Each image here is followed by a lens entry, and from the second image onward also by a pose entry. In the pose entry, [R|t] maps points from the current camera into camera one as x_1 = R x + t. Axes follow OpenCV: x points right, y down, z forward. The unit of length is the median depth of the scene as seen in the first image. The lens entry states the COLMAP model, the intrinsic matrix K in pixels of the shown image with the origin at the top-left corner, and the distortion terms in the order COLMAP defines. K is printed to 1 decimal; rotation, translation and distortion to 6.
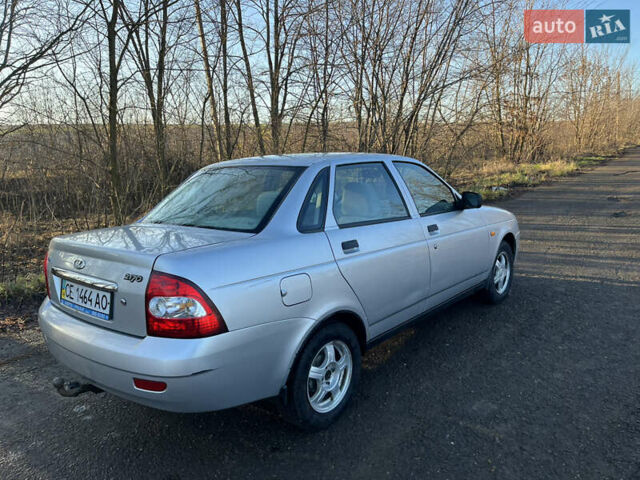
lens RADIAL K [[479.7, 0, 322.3], [0, 479.7, 249.8], [0, 0, 1]] dist [0.053318, -0.067950]
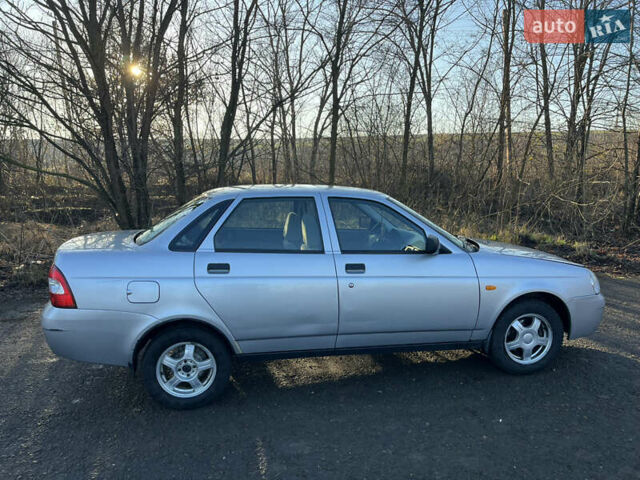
lens RADIAL K [[479.7, 0, 322.3], [0, 479.7, 249.8], [0, 0, 1]] dist [0.053318, -0.067950]
pose [[0.724592, 0.135247, -0.675777, 1.047915], [-0.137415, 0.989218, 0.050637, -0.149285], [0.675340, 0.056171, 0.735365, 0.305037]]
